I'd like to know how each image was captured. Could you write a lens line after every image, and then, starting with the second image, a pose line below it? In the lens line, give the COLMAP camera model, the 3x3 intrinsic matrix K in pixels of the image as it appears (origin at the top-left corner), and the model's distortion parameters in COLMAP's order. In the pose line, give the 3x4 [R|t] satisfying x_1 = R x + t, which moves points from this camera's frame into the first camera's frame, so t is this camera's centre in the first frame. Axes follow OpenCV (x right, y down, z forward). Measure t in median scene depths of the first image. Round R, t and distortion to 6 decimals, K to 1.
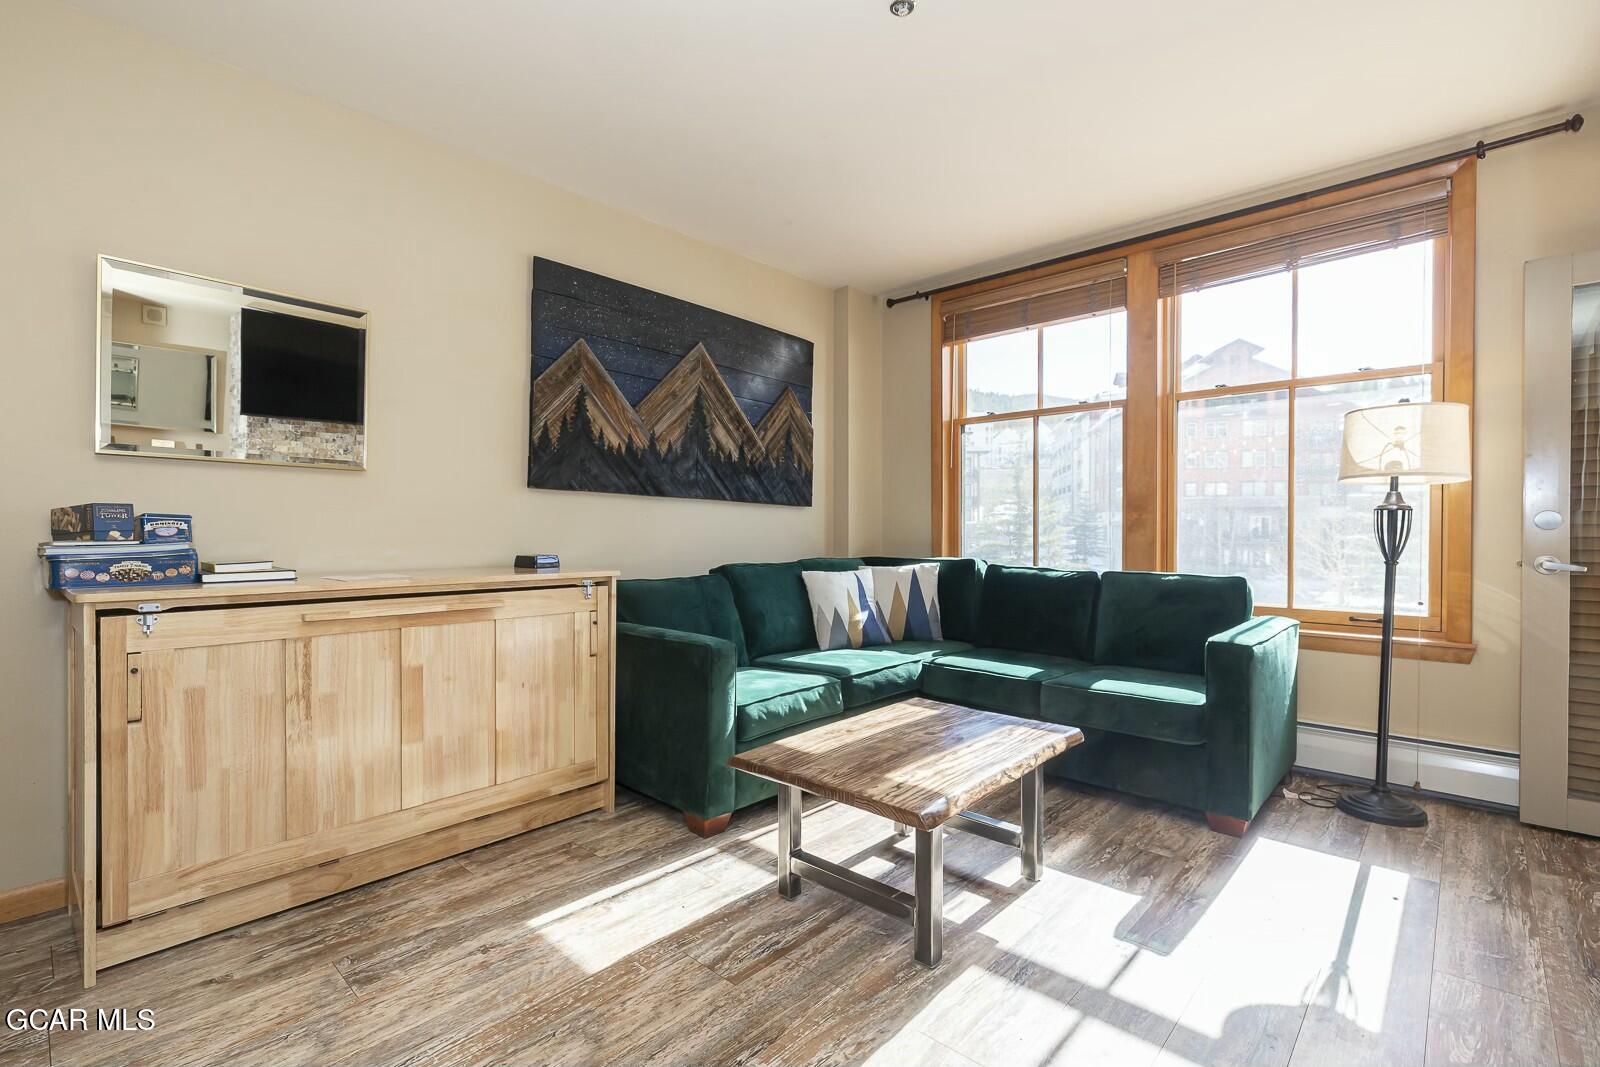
lens RADIAL K [[722.2, 0, 750.5], [0, 722.2, 539.3], [0, 0, 1]] dist [-0.002360, 0.001220]
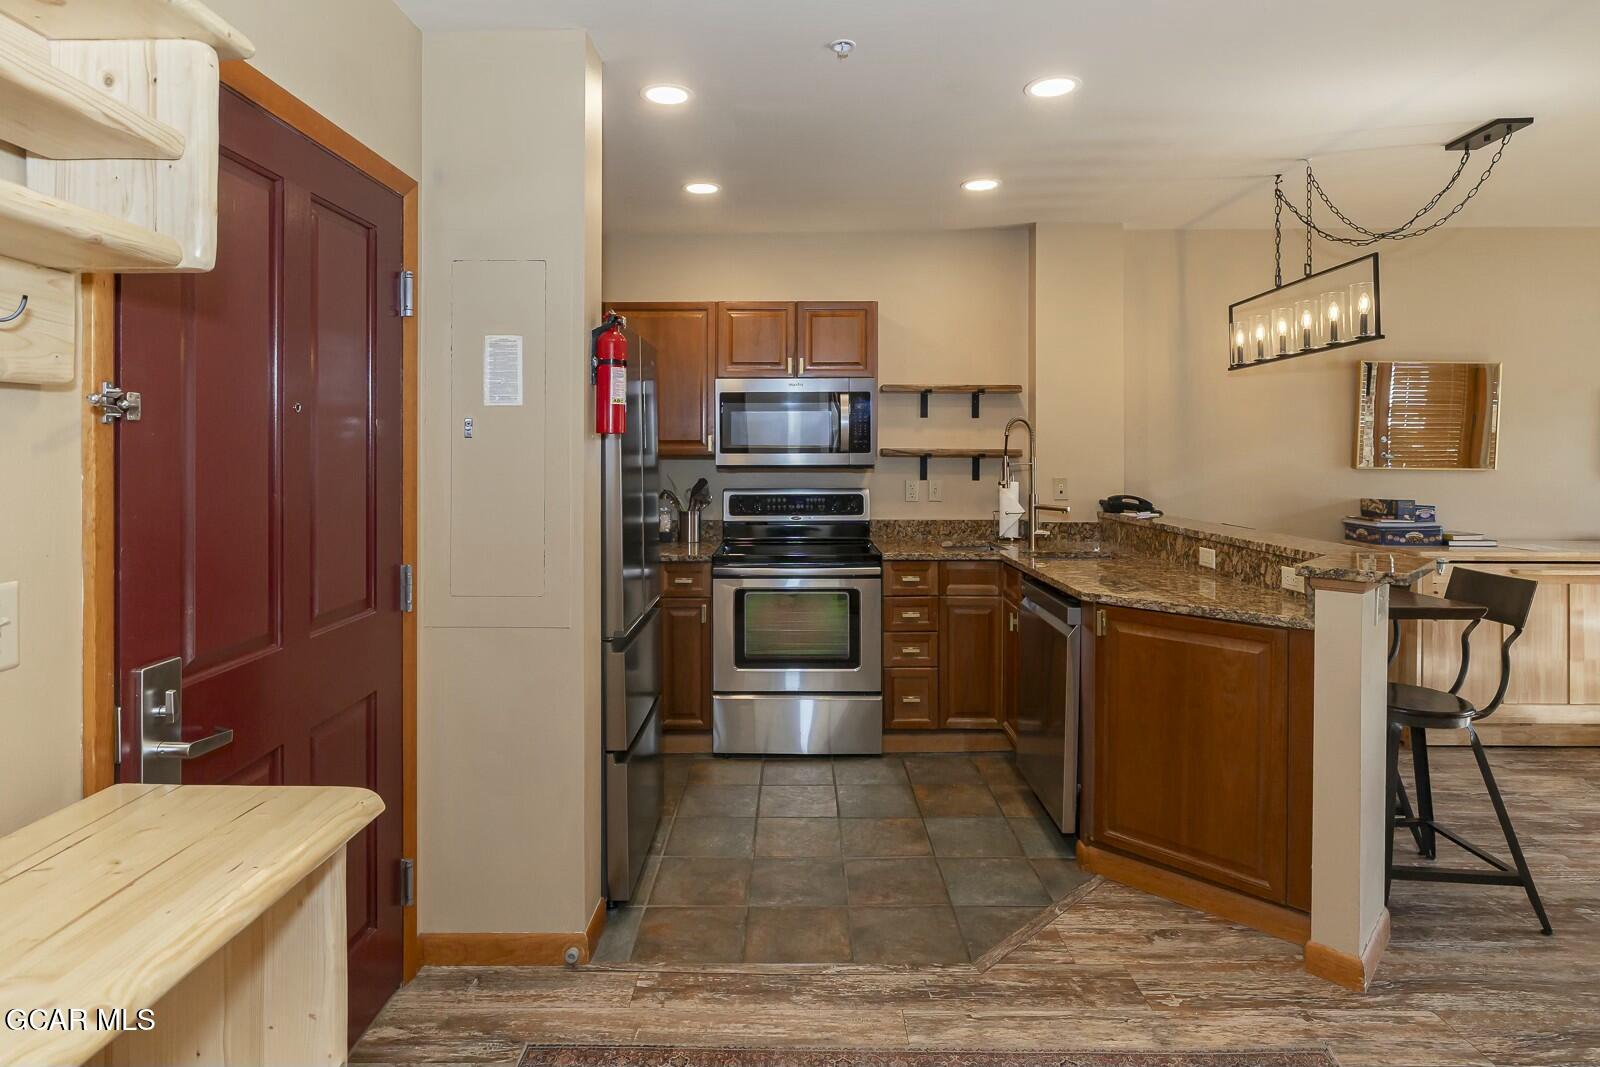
lens RADIAL K [[855.9, 0, 769.2], [0, 855.9, 454.2], [0, 0, 1]] dist [-0.000387, -0.001093]
pose [[0.689747, 0.004010, -0.724039, -0.273858], [-0.010937, 0.999928, -0.004880, -0.094685], [0.723968, 0.011285, 0.689742, -1.141474]]
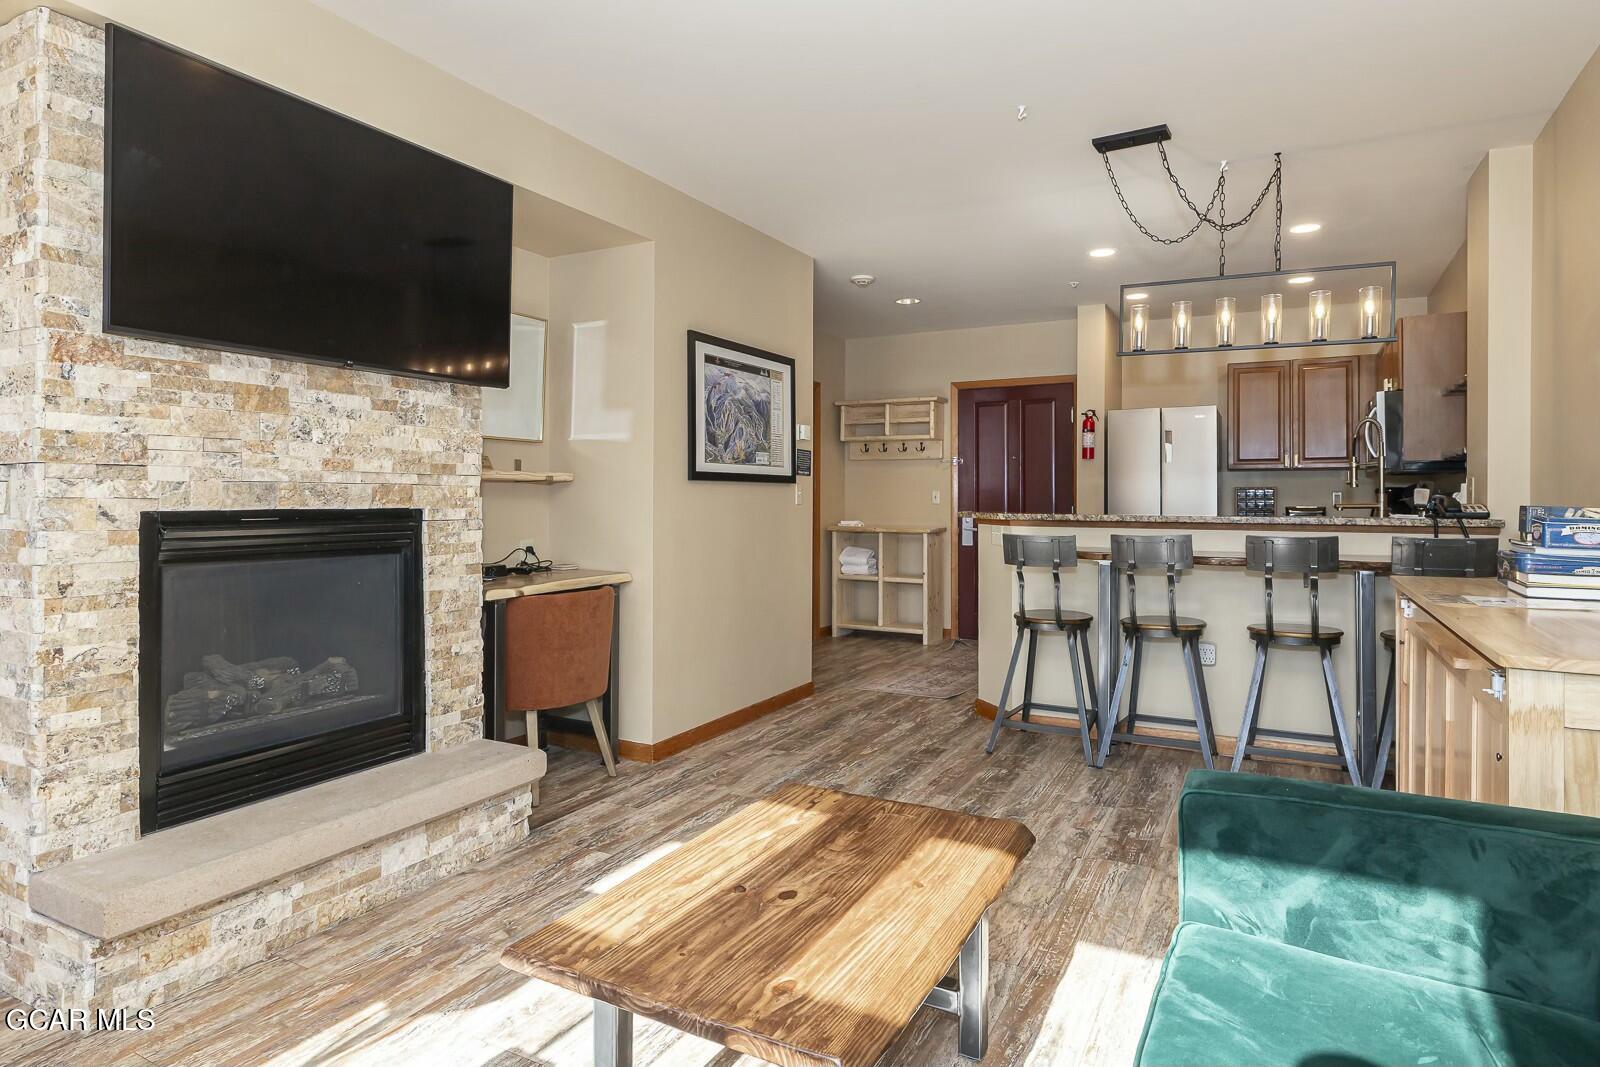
lens RADIAL K [[901.5, 0, 801.1], [0, 901.5, 500.0], [0, 0, 1]] dist [-0.005686, 0.000605]
pose [[-0.957705, 0.000632, -0.287753, 0.358442], [-0.005132, 0.999801, 0.019277, -0.053720], [0.287707, 0.019939, -0.957511, 1.355054]]
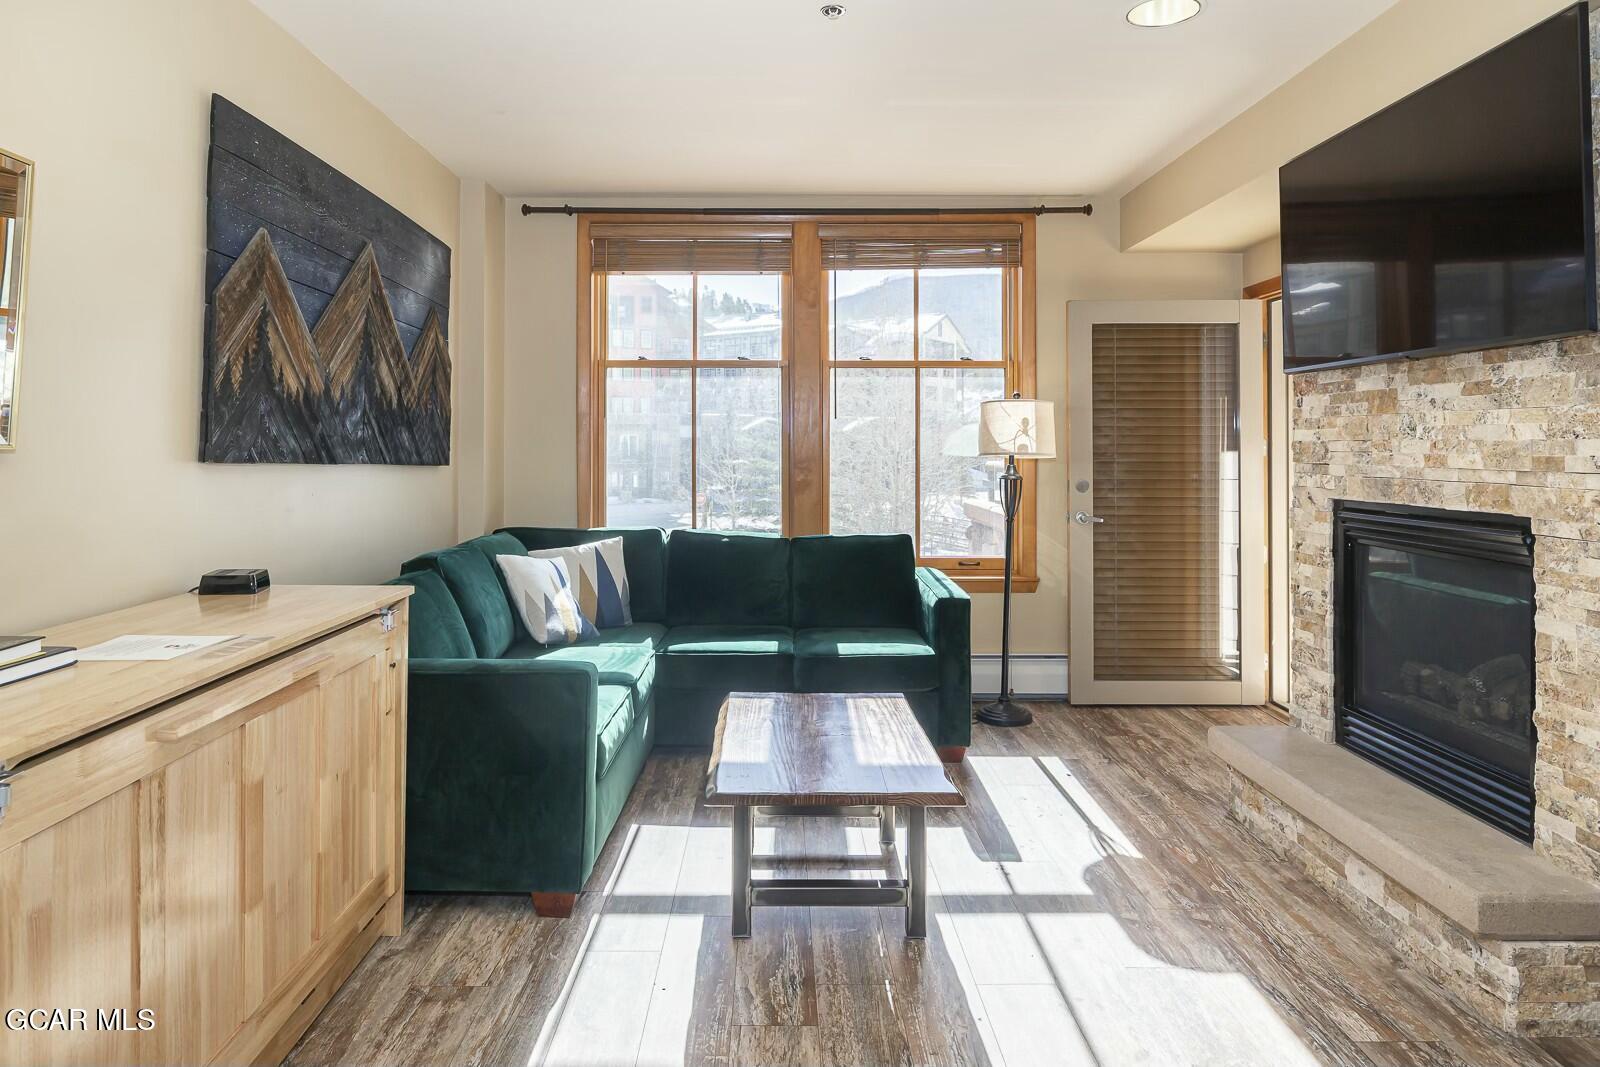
lens RADIAL K [[962.3, 0, 770.8], [0, 962.3, 440.0], [0, 0, 1]] dist [-0.004151, -0.002730]
pose [[0.711210, 0.007345, 0.702941, -0.582818], [0.007472, 0.999810, -0.018007, -0.078624], [-0.702940, 0.018059, 0.711020, 0.079971]]
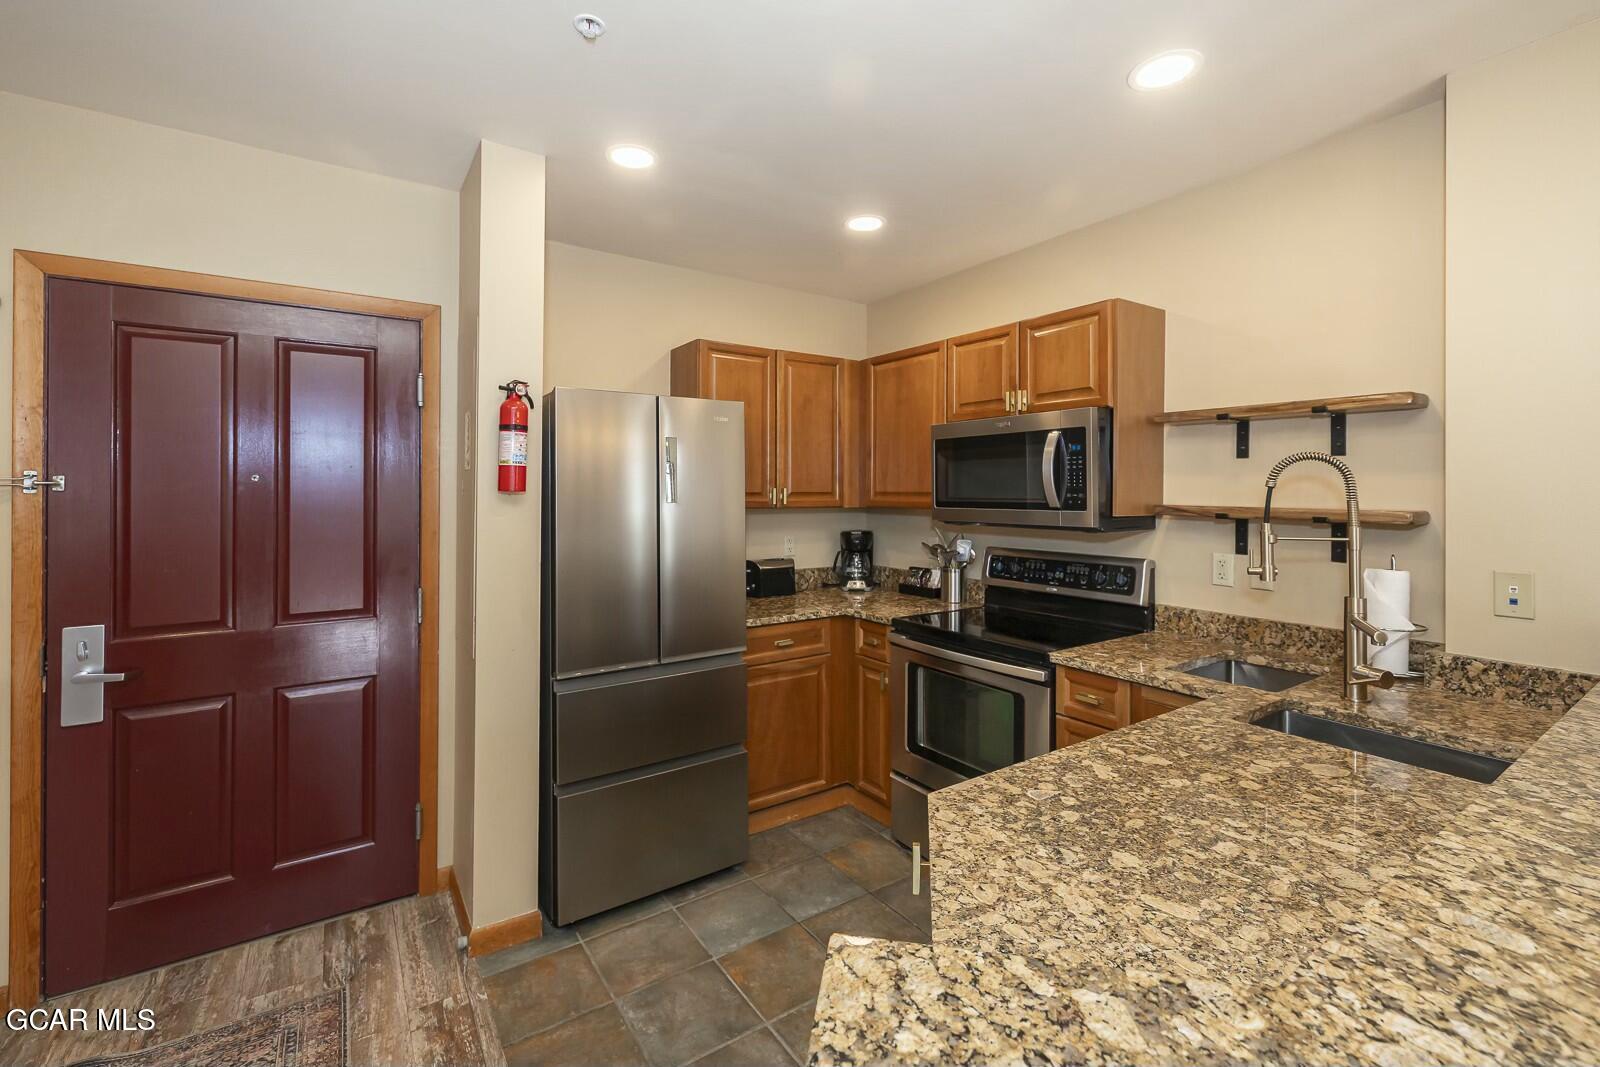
lens RADIAL K [[680.7, 0, 802.1], [0, 680.7, 488.8], [0, 0, 1]] dist [0.004129, 0.000003]
pose [[-0.190613, -0.004125, -0.981657, -0.321711], [-0.017360, 0.999849, -0.000830, -0.126908], [0.981512, 0.016883, -0.190656, -0.185915]]
